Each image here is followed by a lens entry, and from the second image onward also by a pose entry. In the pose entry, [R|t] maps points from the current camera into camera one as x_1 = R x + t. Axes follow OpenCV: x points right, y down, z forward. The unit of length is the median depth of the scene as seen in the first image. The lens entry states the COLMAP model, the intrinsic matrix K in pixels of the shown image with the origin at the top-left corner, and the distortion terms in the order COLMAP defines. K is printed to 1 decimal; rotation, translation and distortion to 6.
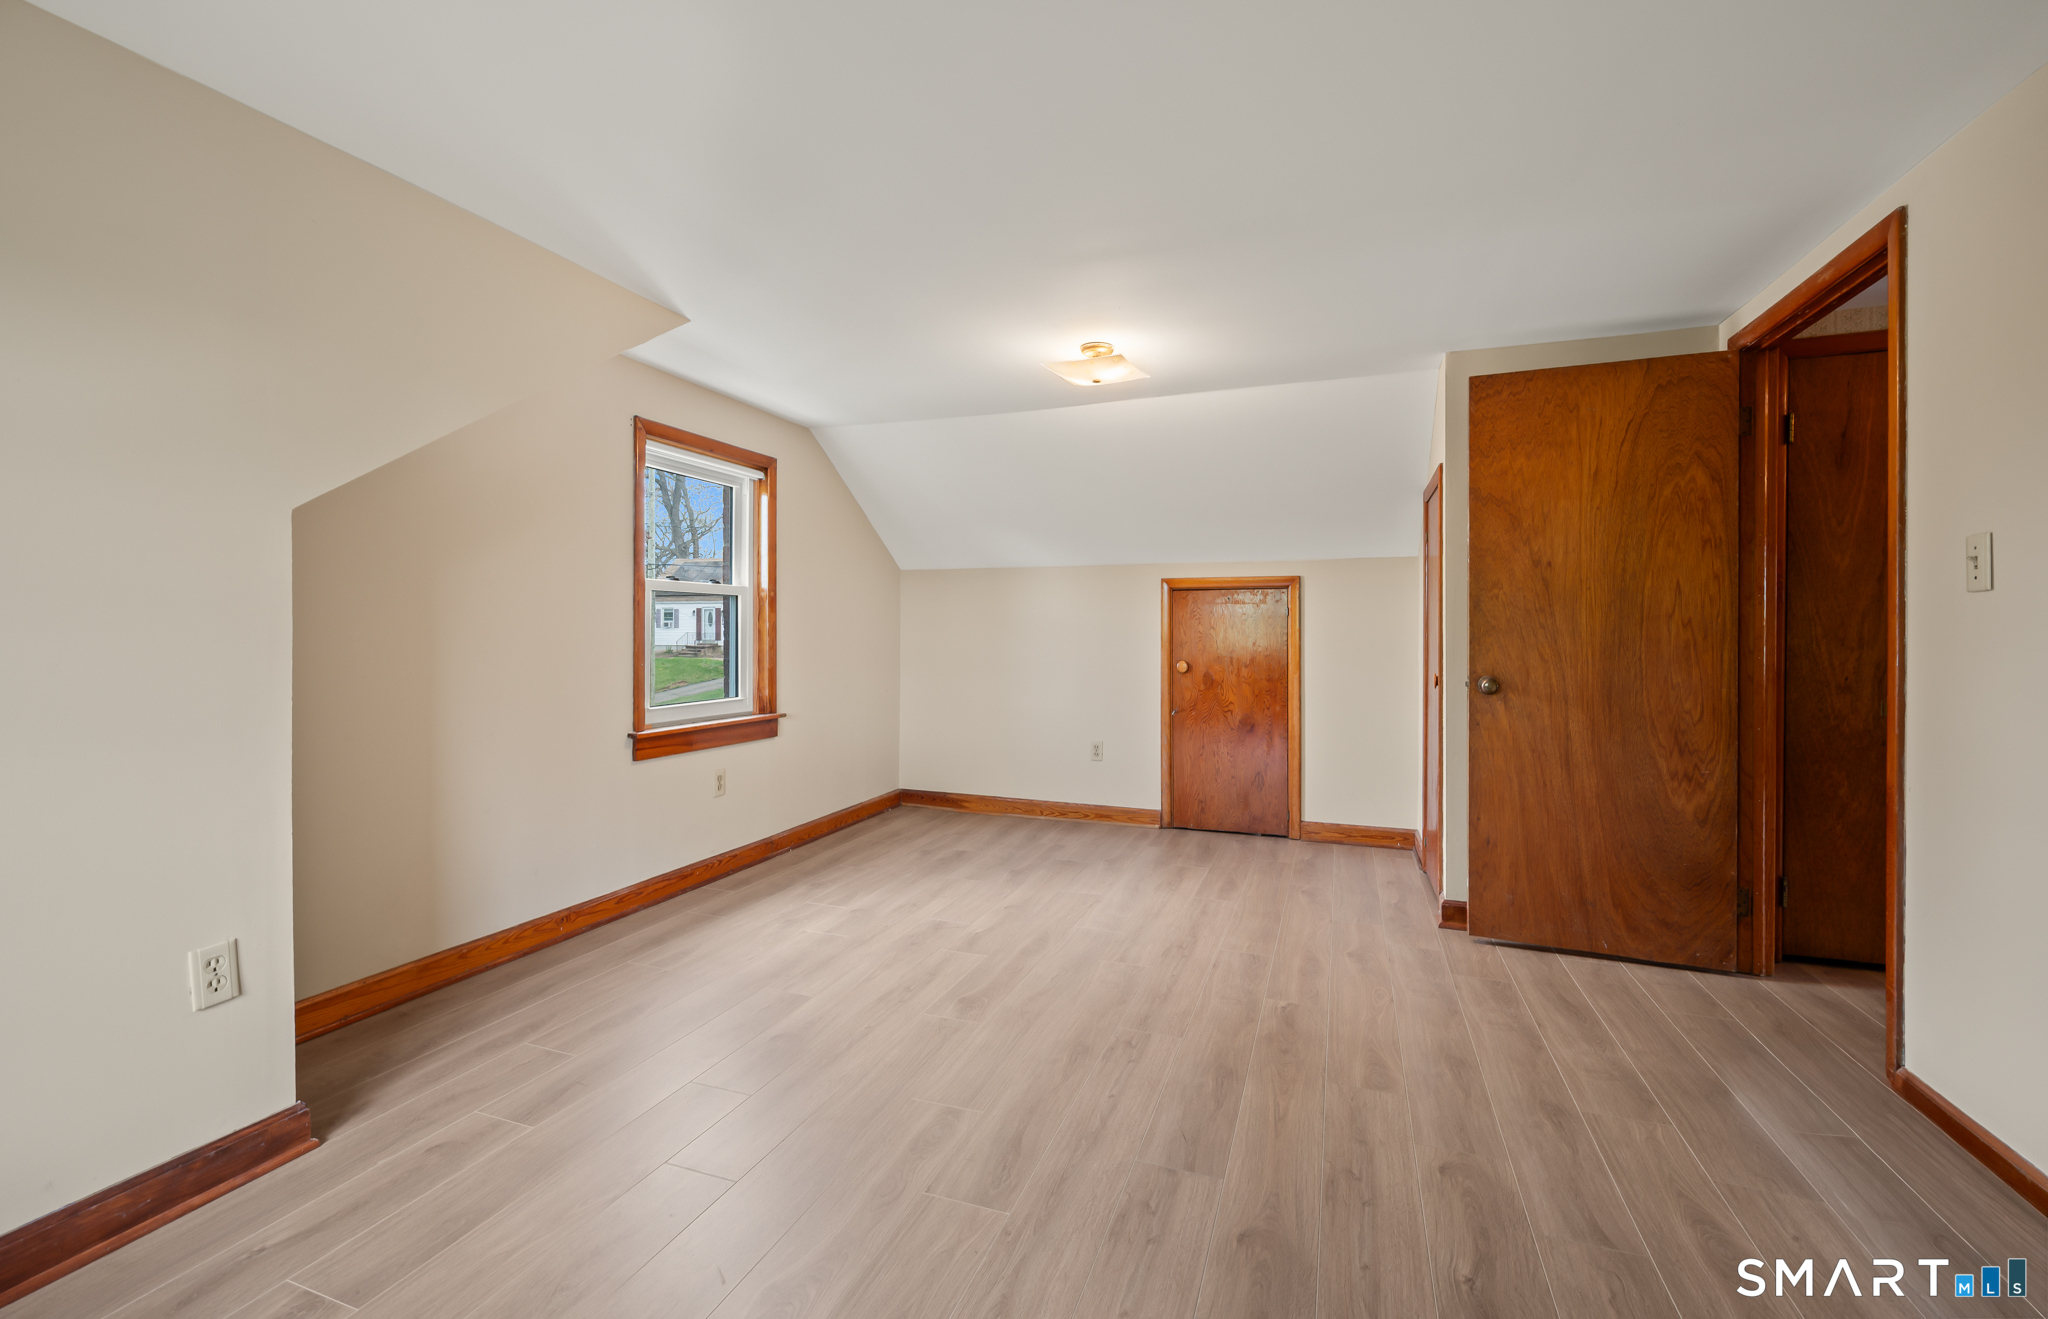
lens RADIAL K [[835.2, 0, 1029.3], [0, 835.2, 640.9], [0, 0, 1]] dist [0.000892, -0.000043]
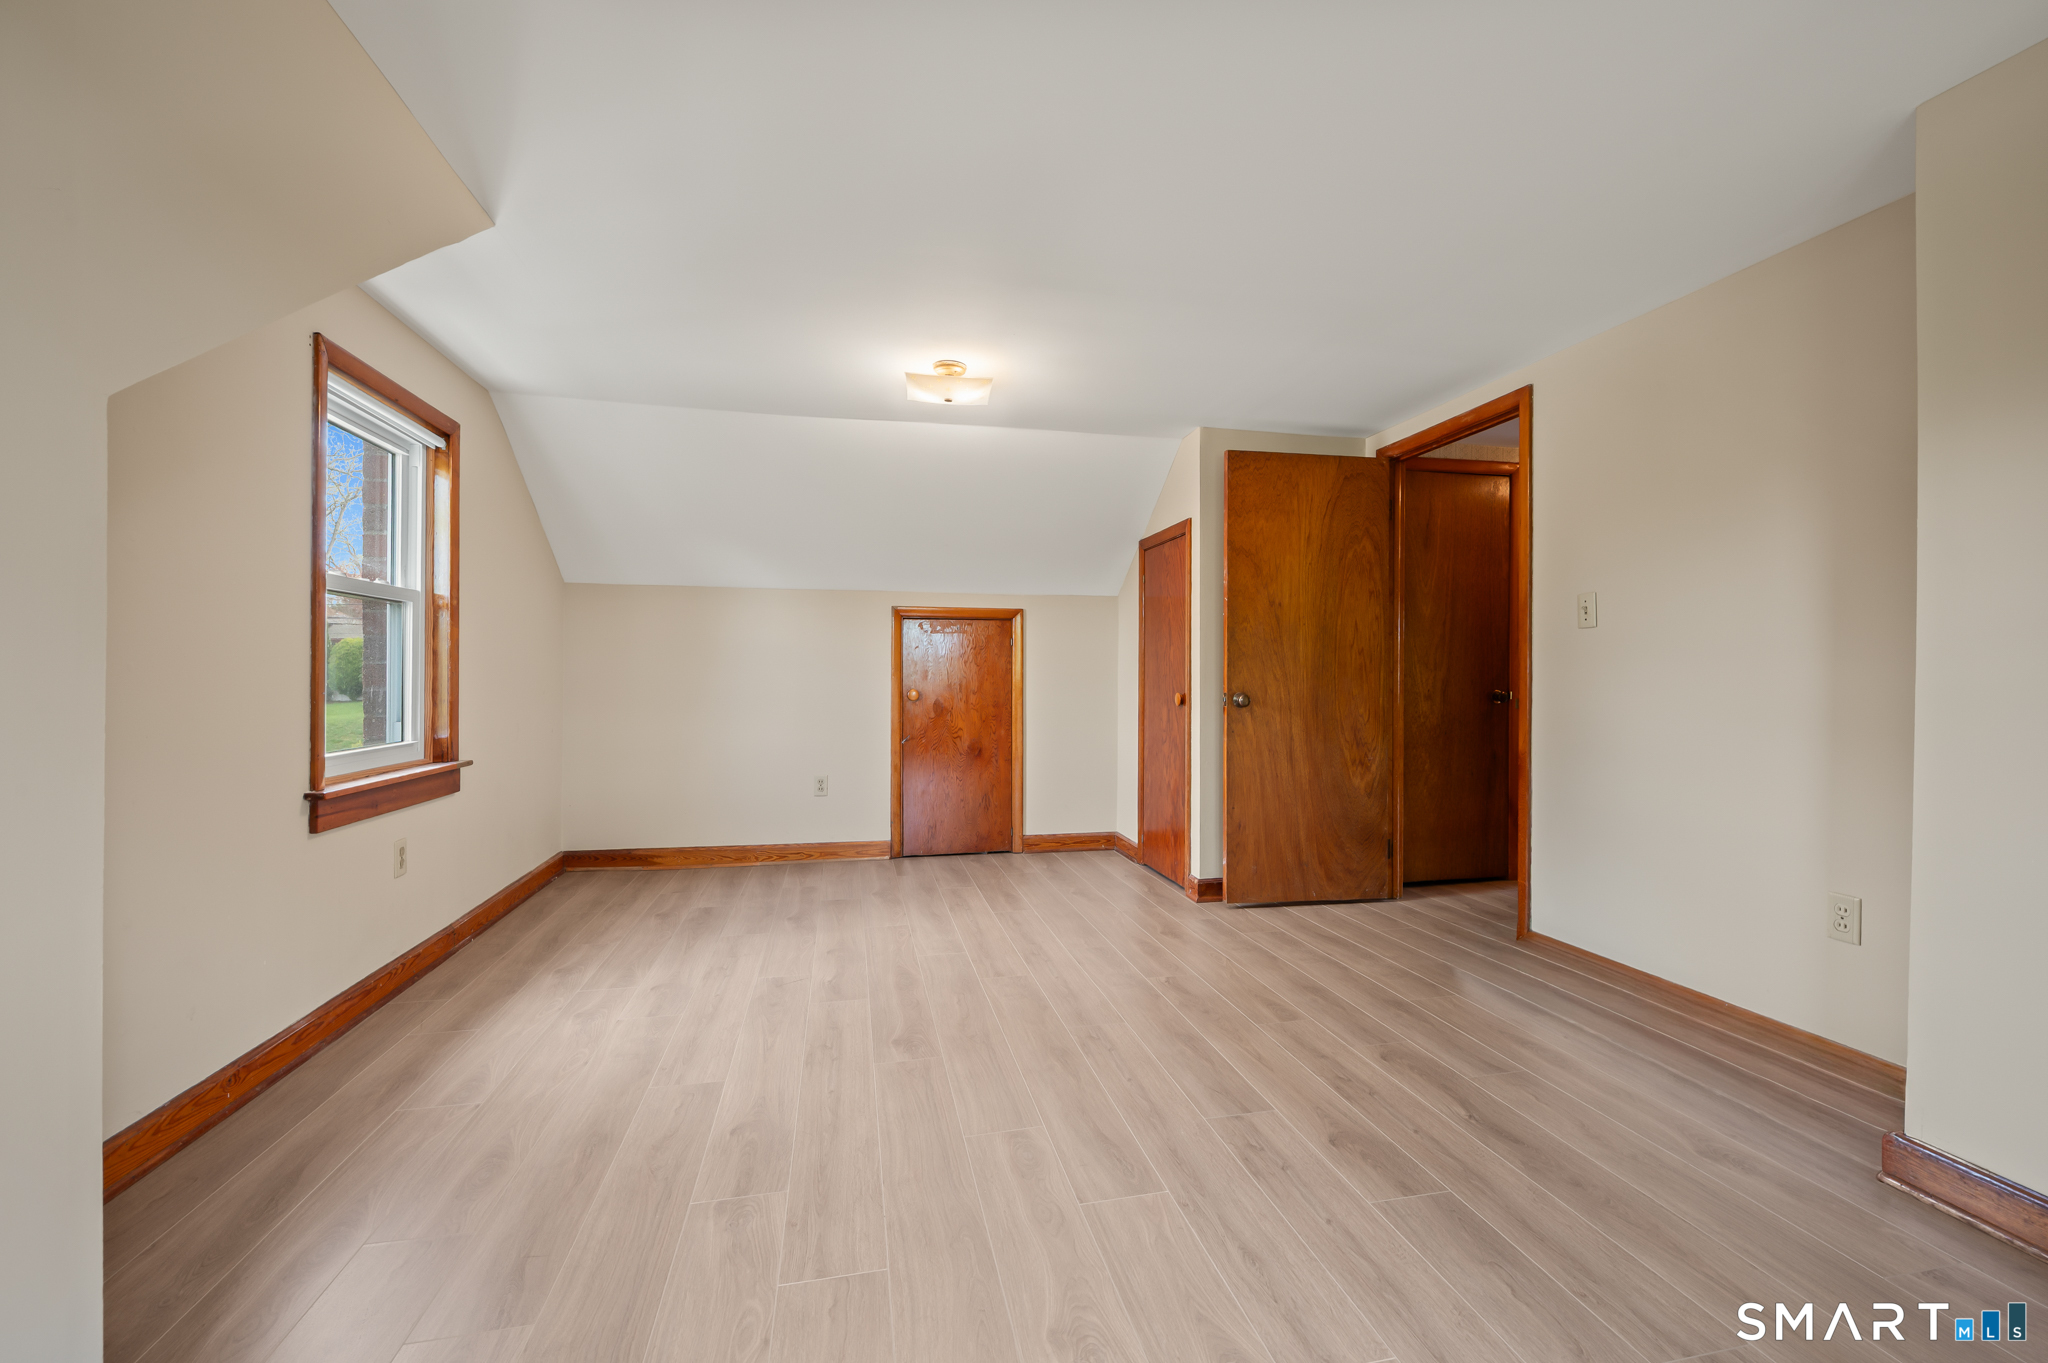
lens RADIAL K [[851.6, 0, 1024.0], [0, 851.6, 681.5], [0, 0, 1]] dist [0.000448, -0.000170]
pose [[0.842282, -0.003687, 0.539025, -0.407919], [0.004125, 0.999991, 0.000394, 0.023932], [-0.539022, 0.001891, 0.842290, 0.105759]]
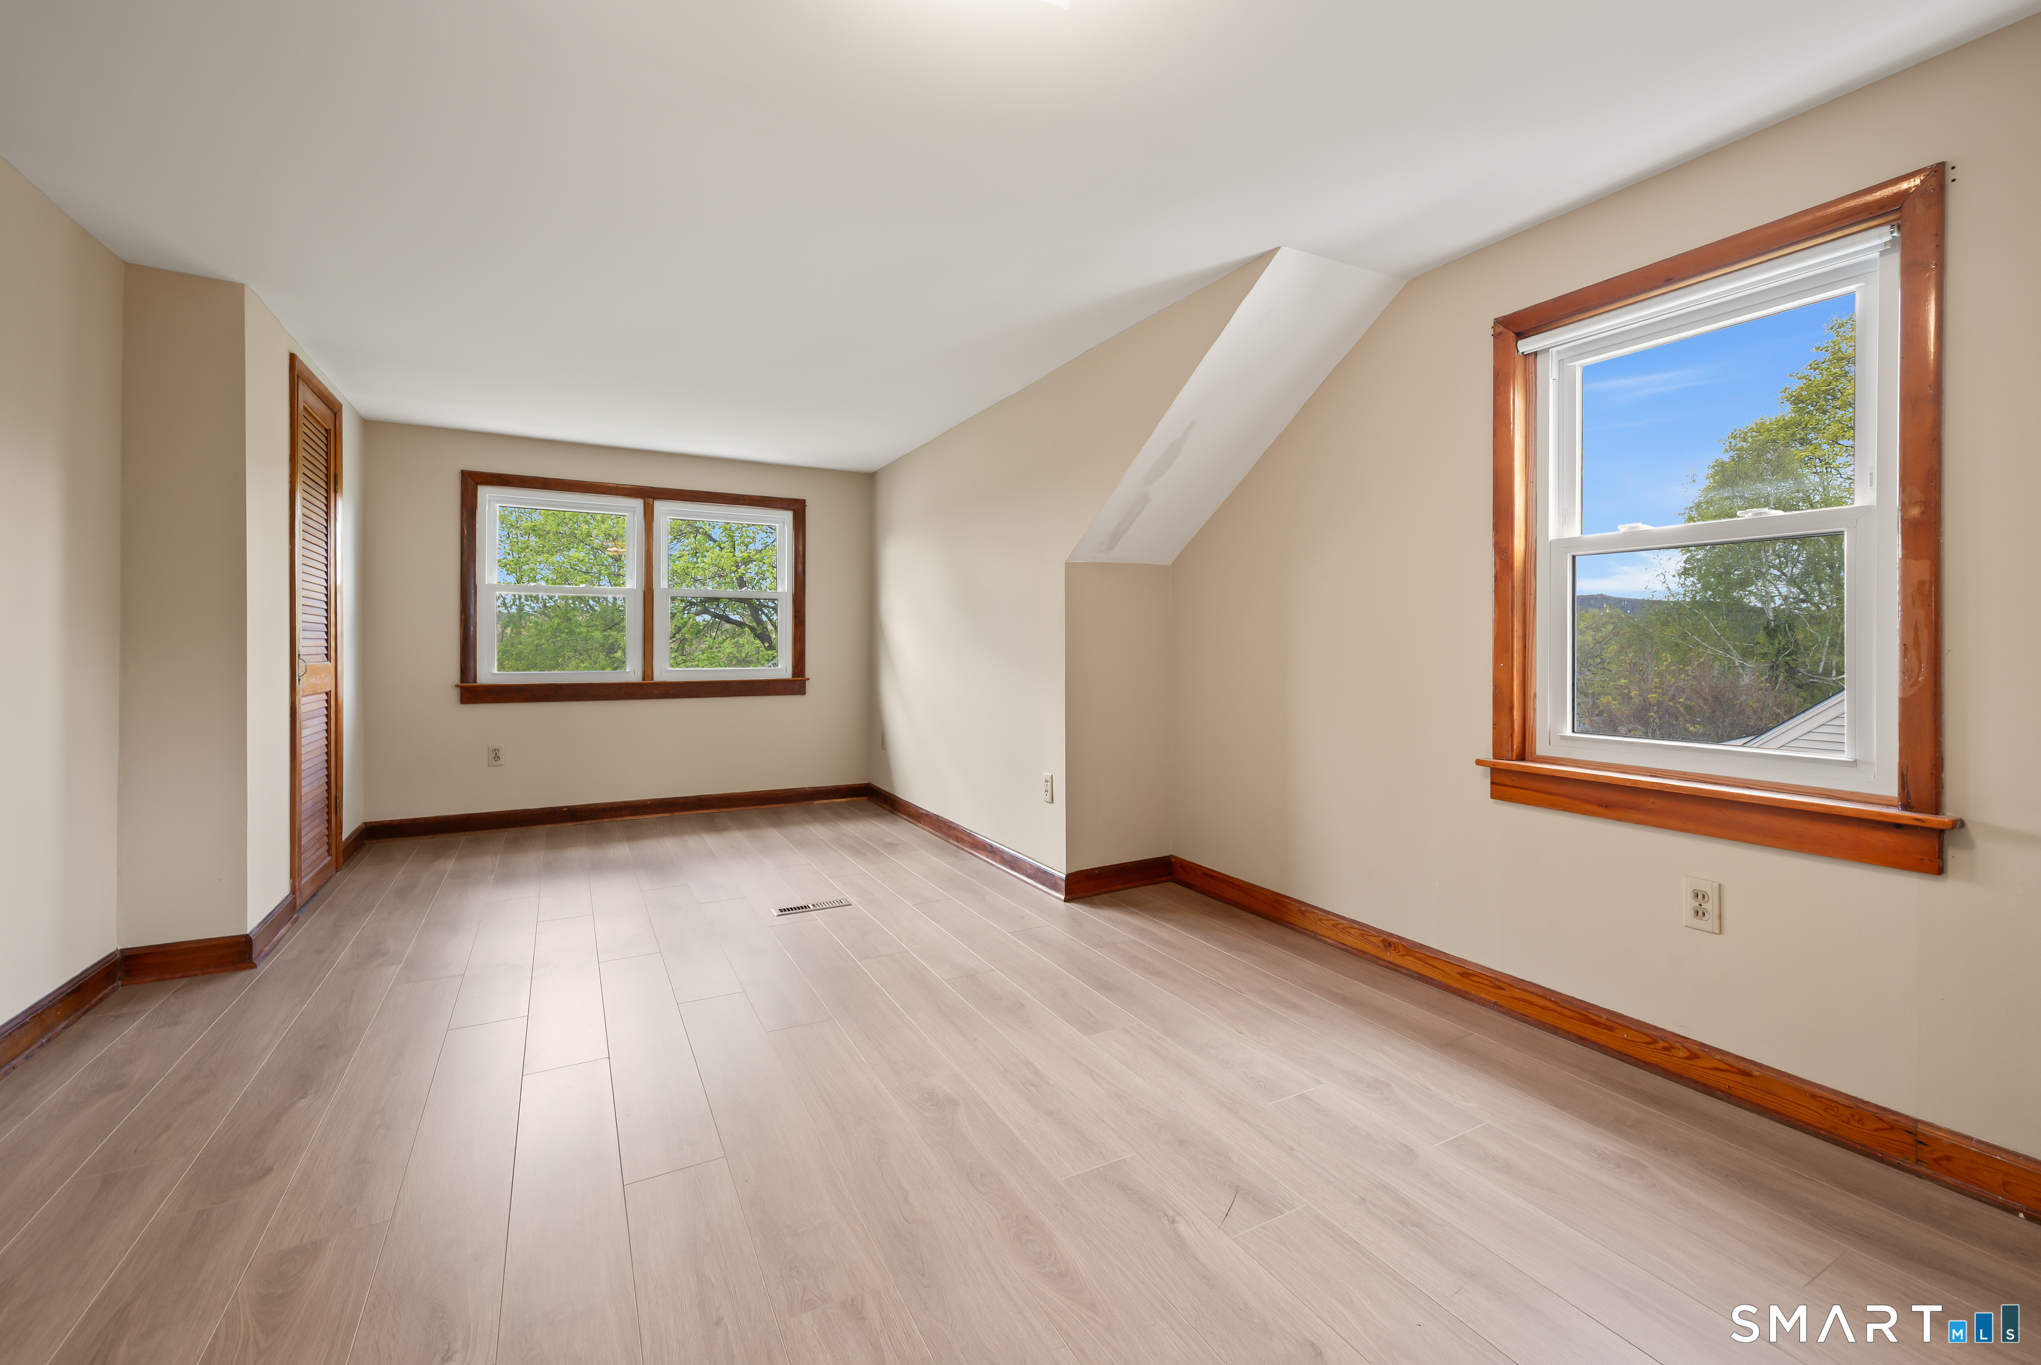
lens RADIAL K [[824.7, 0, 1016.3], [0, 824.7, 641.9], [0, 0, 1]] dist [0.000682, 0.000012]
pose [[-0.652072, -0.005419, -0.758138, 0.385697], [-0.009998, 0.999949, 0.001452, 0.013645], [0.758091, 0.008527, -0.652093, 1.317527]]
